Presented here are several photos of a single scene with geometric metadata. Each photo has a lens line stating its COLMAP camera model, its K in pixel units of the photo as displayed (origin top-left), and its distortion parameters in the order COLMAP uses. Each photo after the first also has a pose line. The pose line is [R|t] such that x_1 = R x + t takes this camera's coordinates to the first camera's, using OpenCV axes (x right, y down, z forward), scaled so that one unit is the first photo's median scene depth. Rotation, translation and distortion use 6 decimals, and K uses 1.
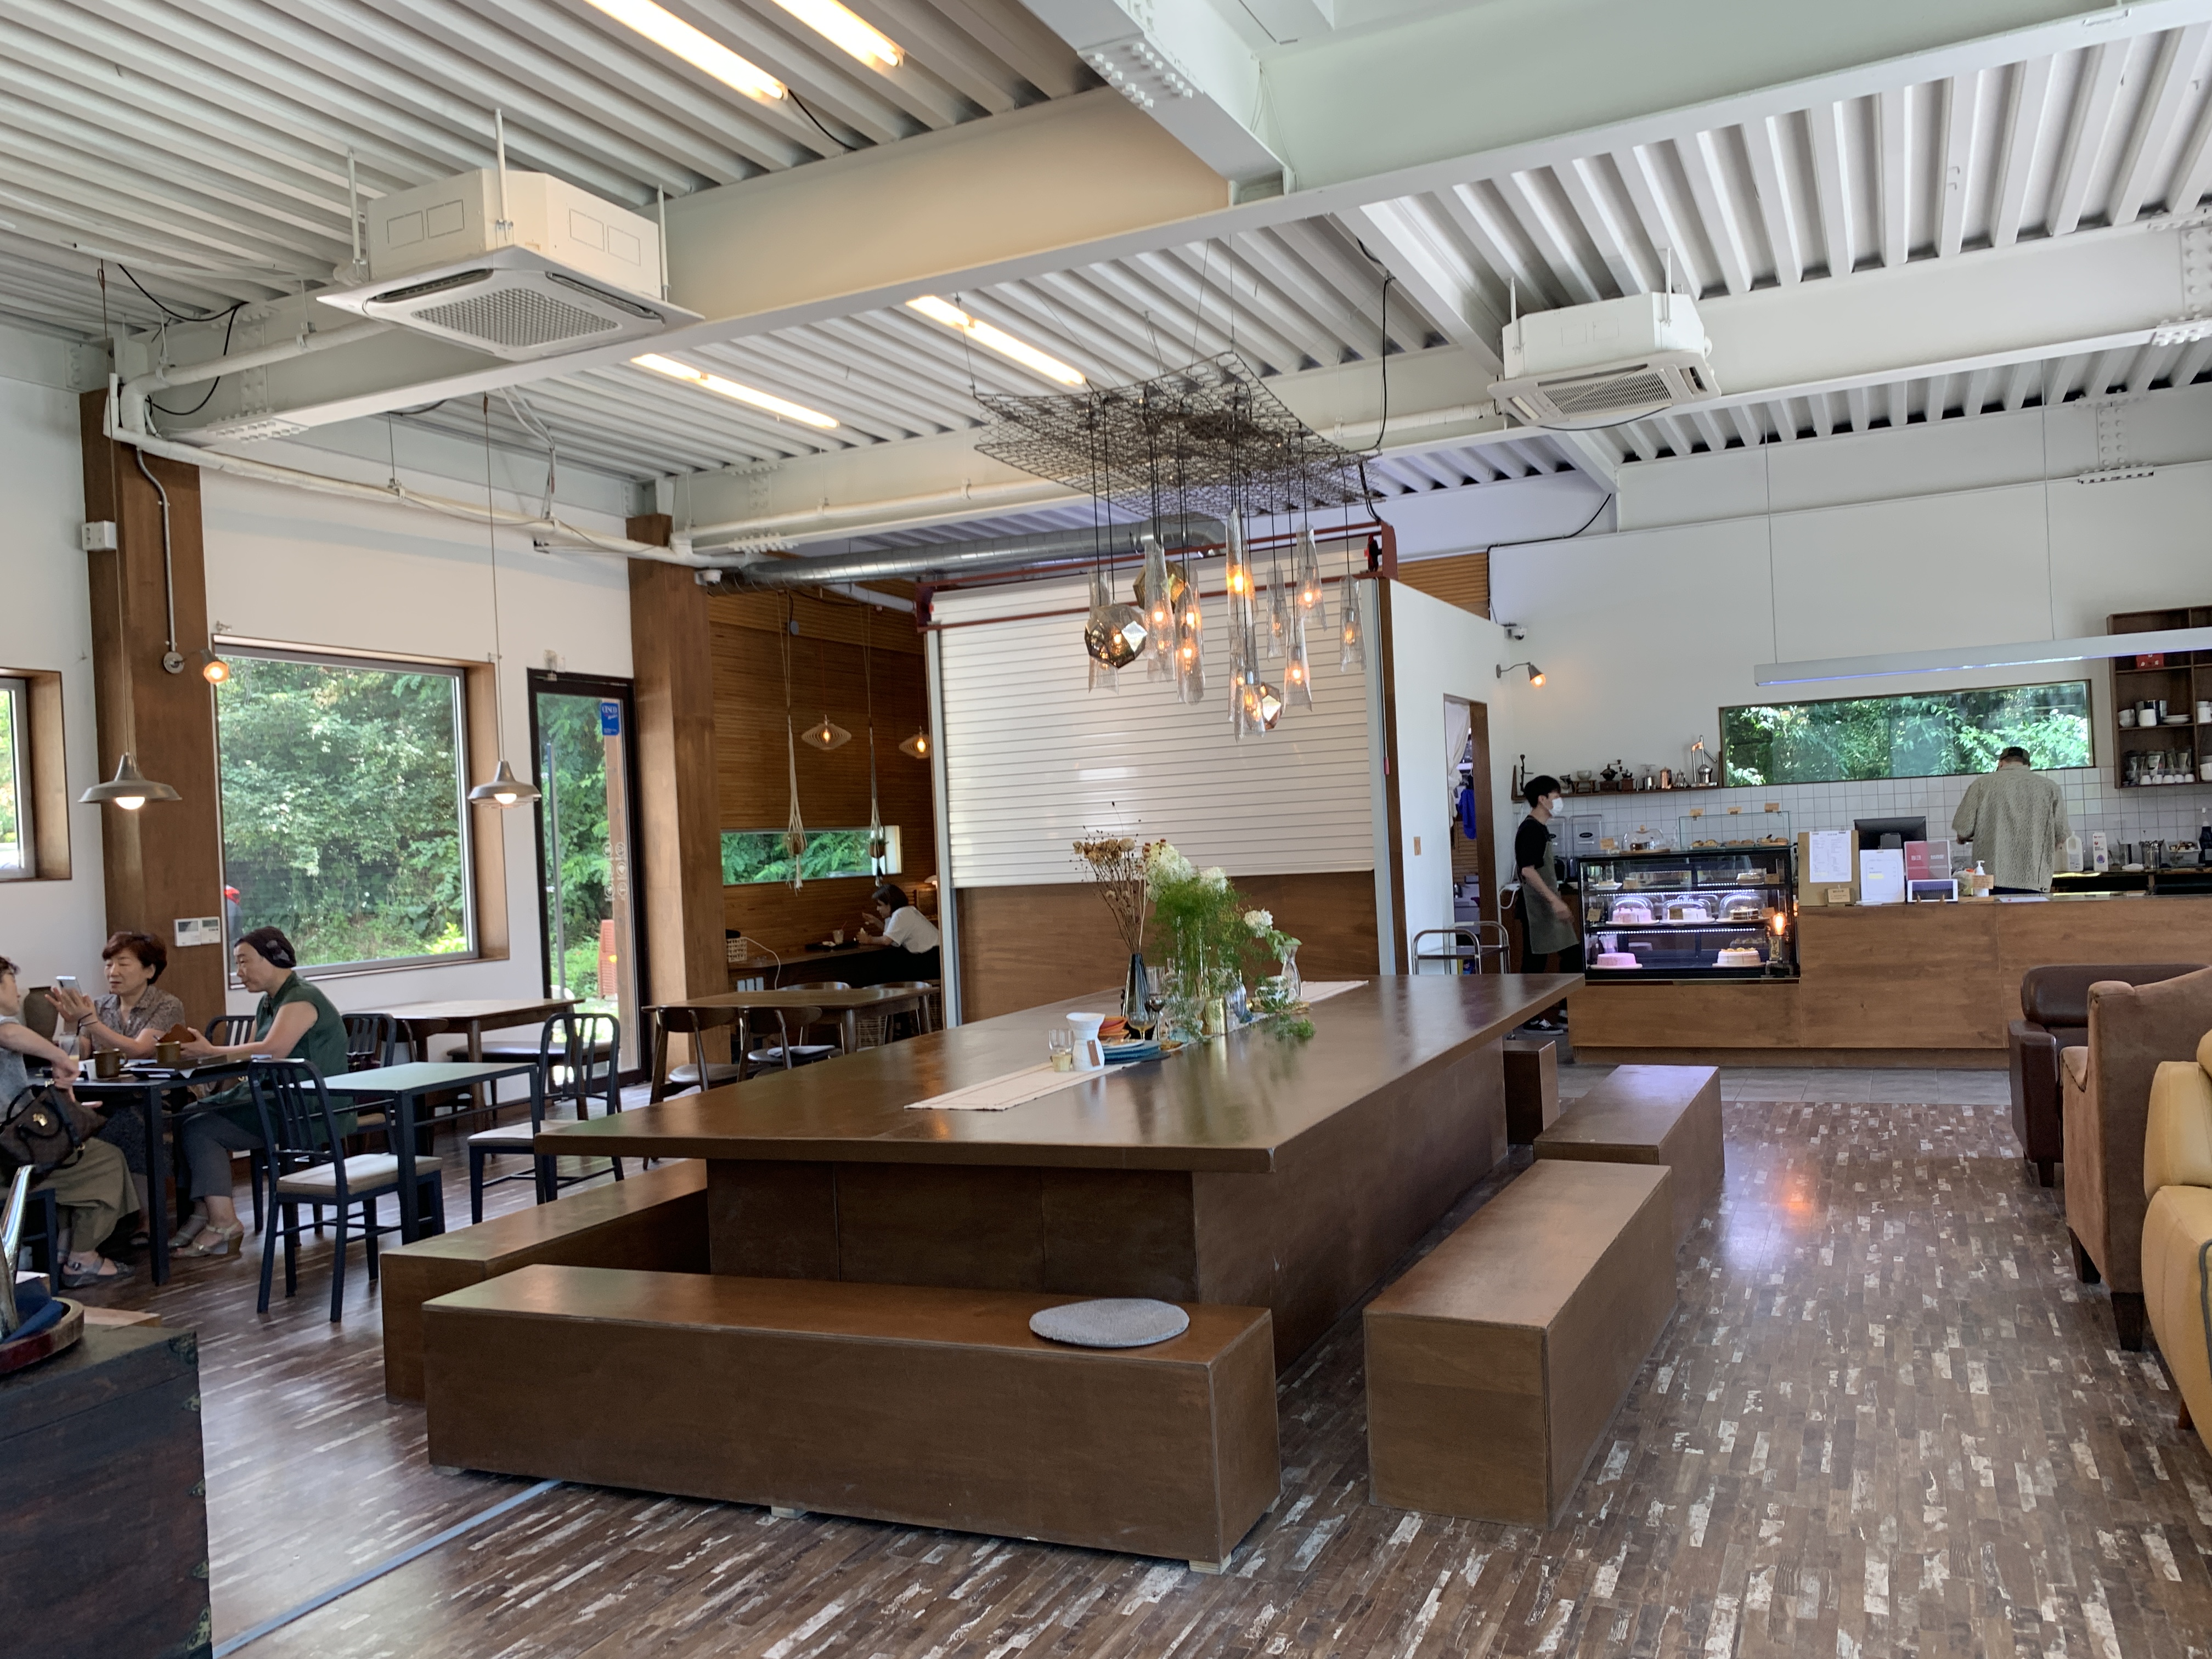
lens RADIAL K [[1706.3, 0, 1116.5], [0, 1706.3, 840.0], [0, 0, 1]] dist [0.046054, -0.035069]
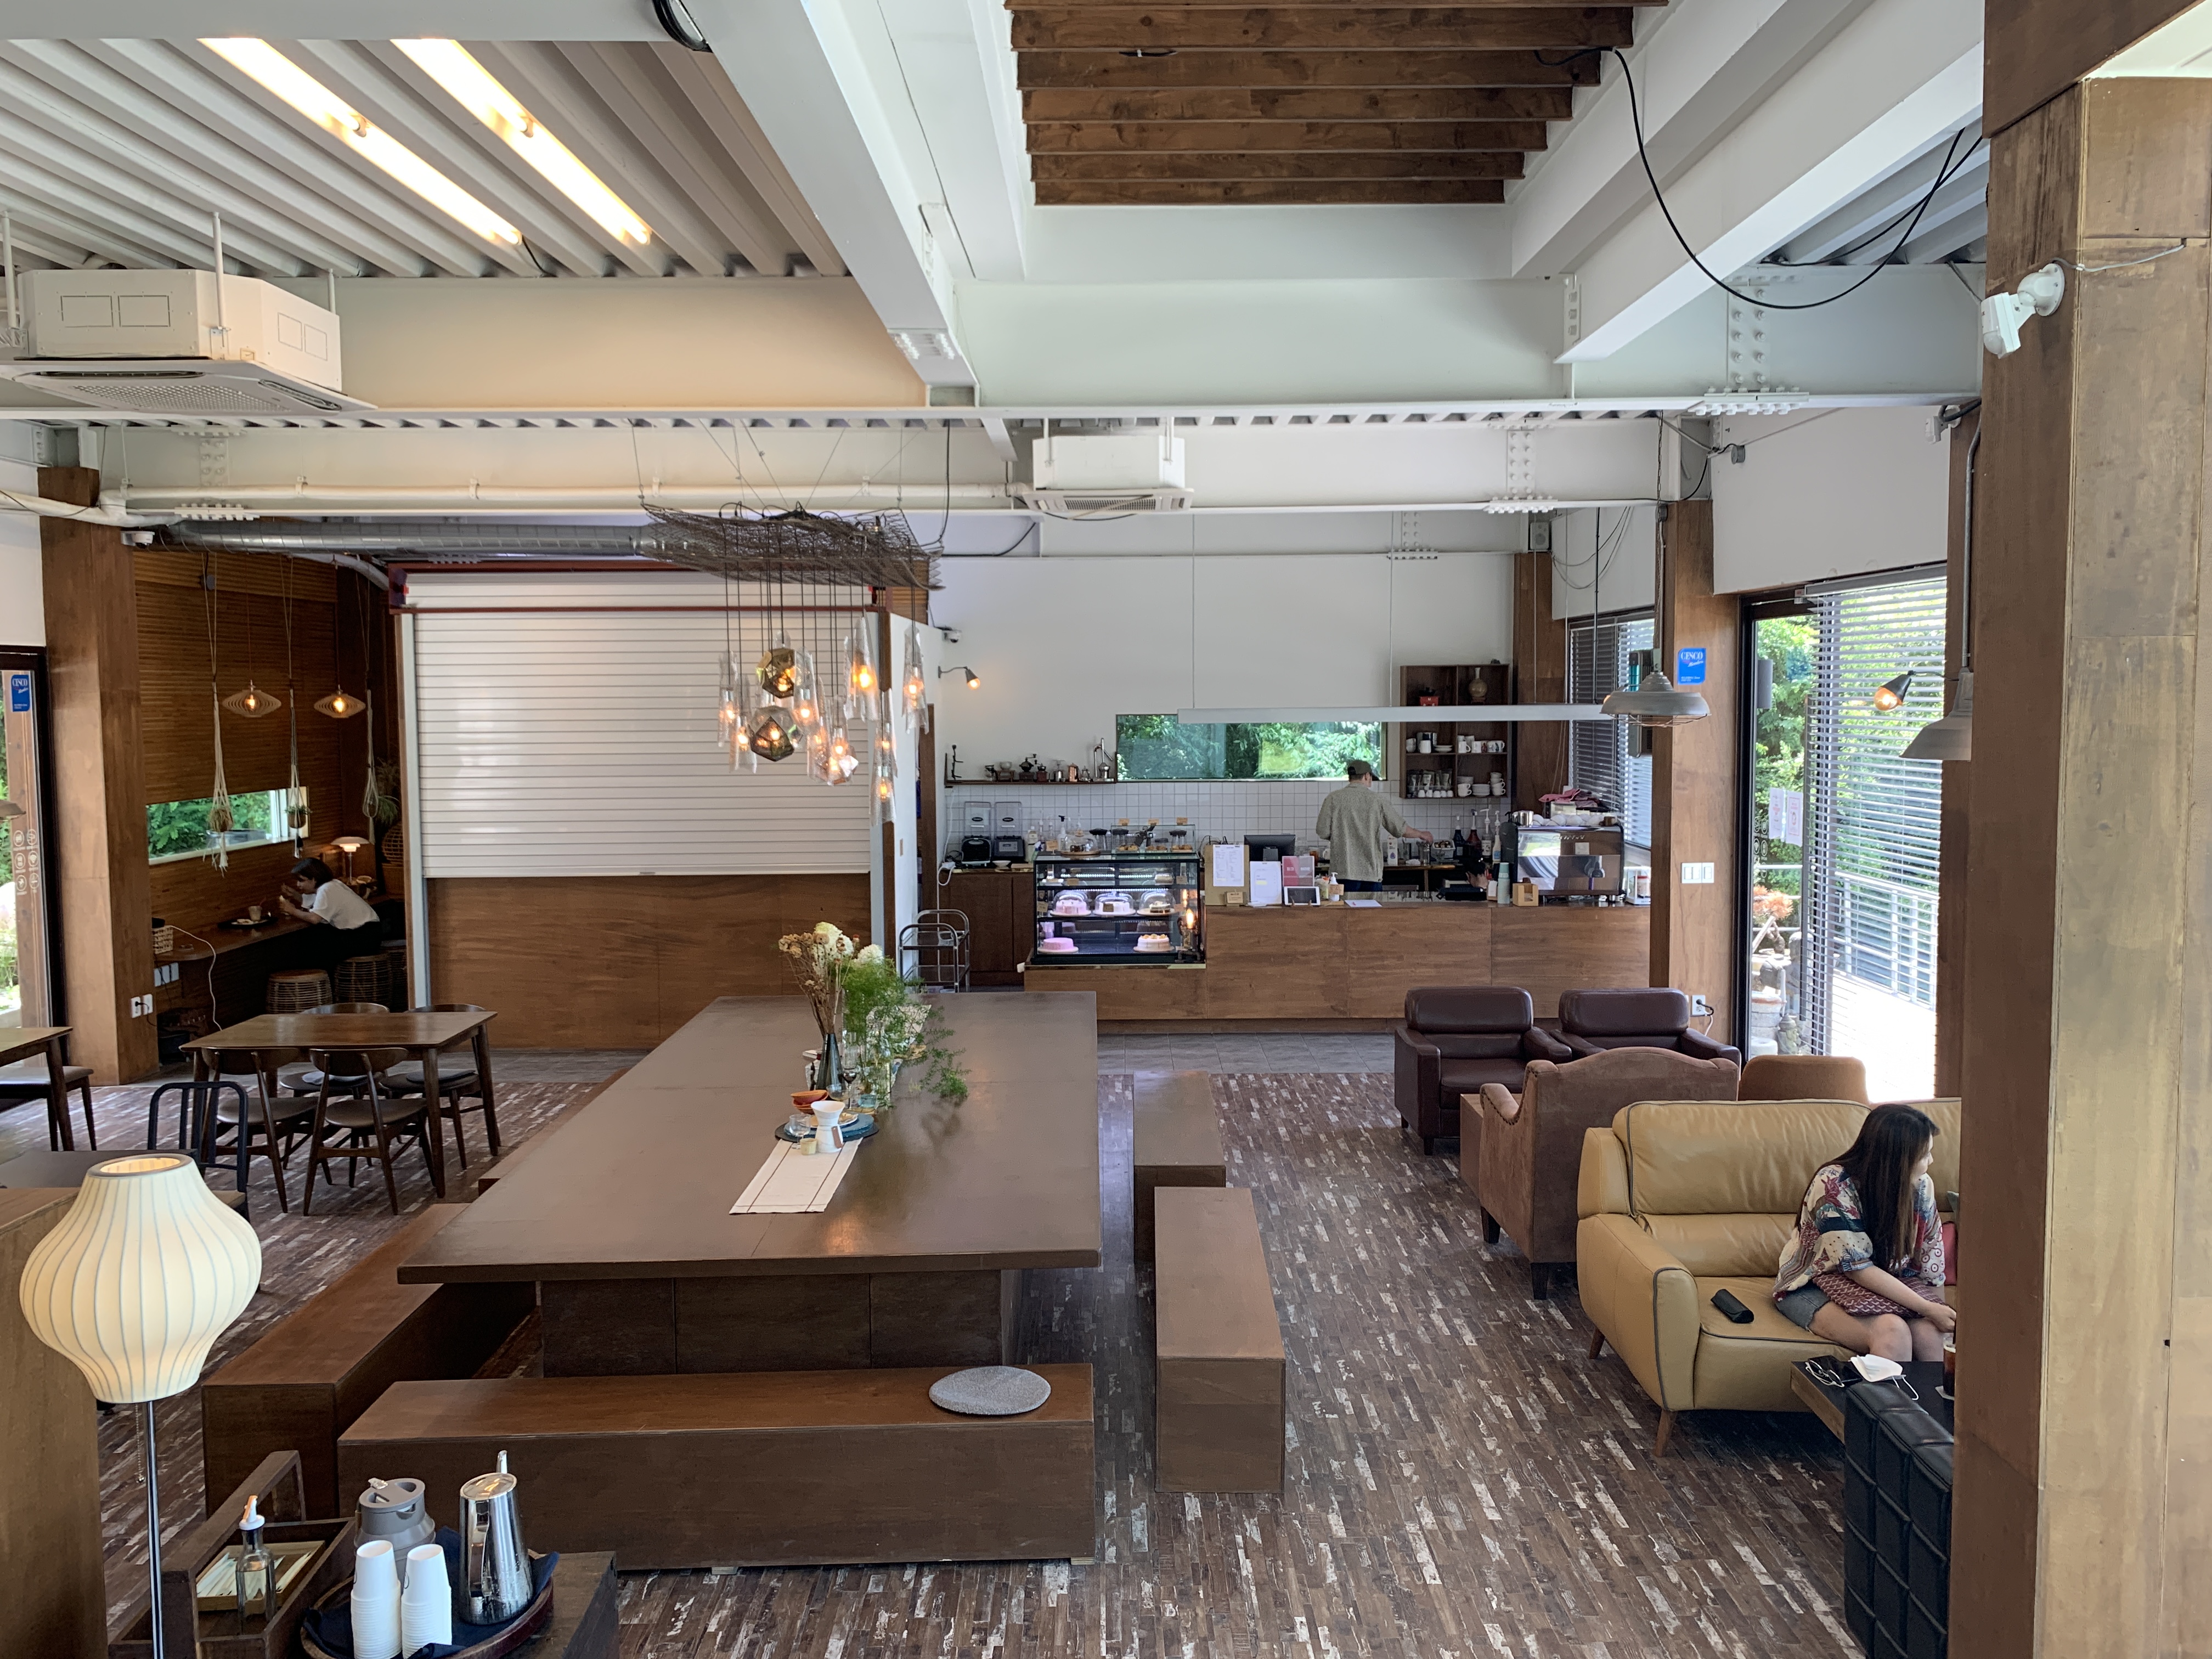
lens RADIAL K [[1719.8, 0, 1135.1], [0, 1719.8, 801.4], [0, 0, 1]] dist [0.027022, -0.006899]
pose [[0.900523, 0.016046, 0.434512, -0.396960], [-0.041185, 0.997974, 0.048500, -0.199351], [-0.432853, -0.061571, 0.899359, -0.188958]]
